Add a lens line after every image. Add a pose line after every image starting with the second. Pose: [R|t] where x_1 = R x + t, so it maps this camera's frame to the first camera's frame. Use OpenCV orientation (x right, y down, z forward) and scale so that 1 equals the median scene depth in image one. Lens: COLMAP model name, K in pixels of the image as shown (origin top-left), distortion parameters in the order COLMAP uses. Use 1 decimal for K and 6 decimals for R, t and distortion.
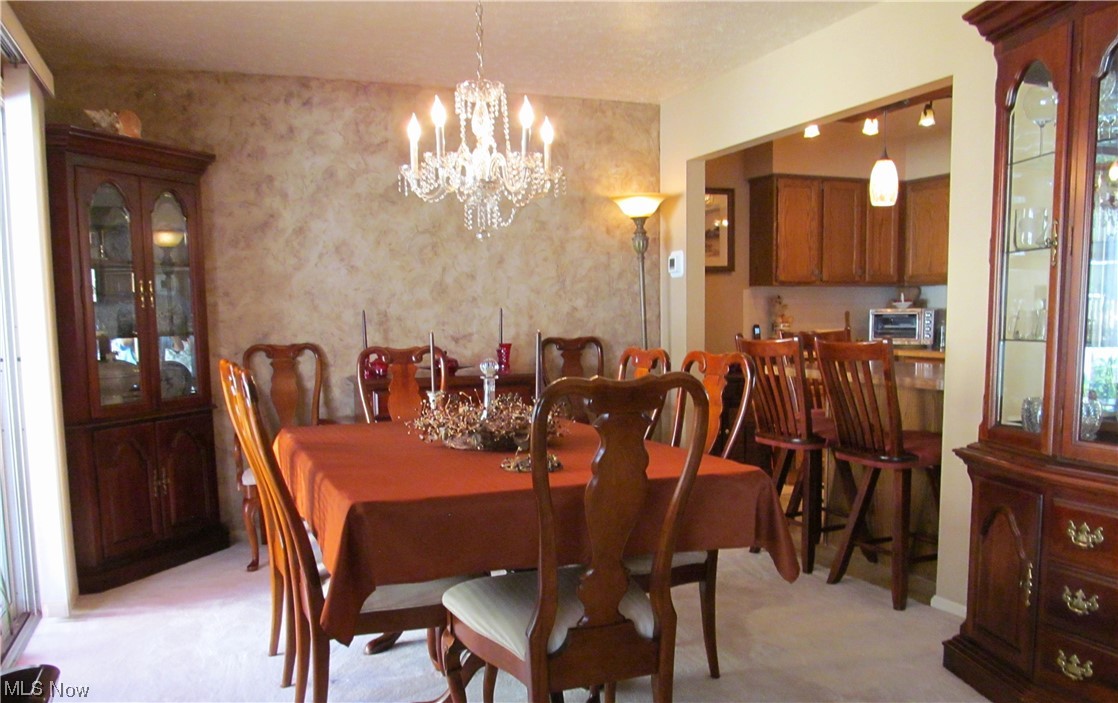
lens RADIAL K [[941.9, 0, 556.6], [0, 941.9, 417.6], [0, 0, 1]] dist [-0.005169, 0.005977]
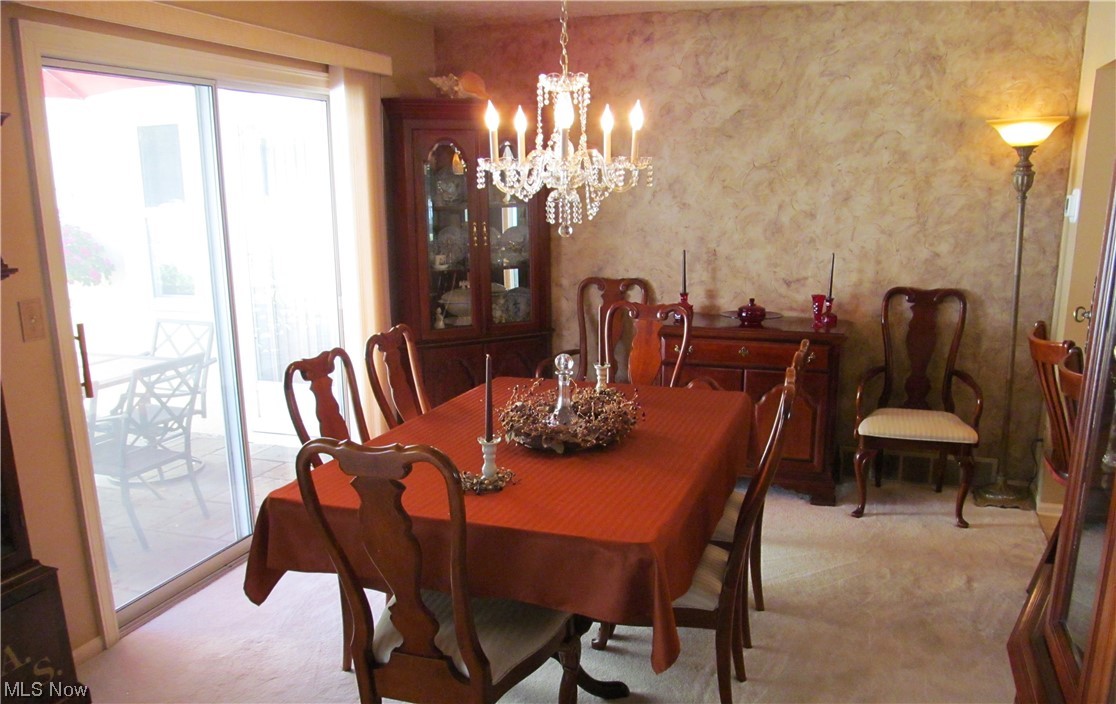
lens RADIAL K [[940.2, 0, 555.6], [0, 940.2, 418.0], [0, 0, 1]] dist [-0.005169, 0.005977]
pose [[0.774025, 0.169876, -0.609940, 0.314680], [-0.077905, 0.981568, 0.174516, -0.098014], [0.628344, -0.087563, 0.772992, 0.119983]]
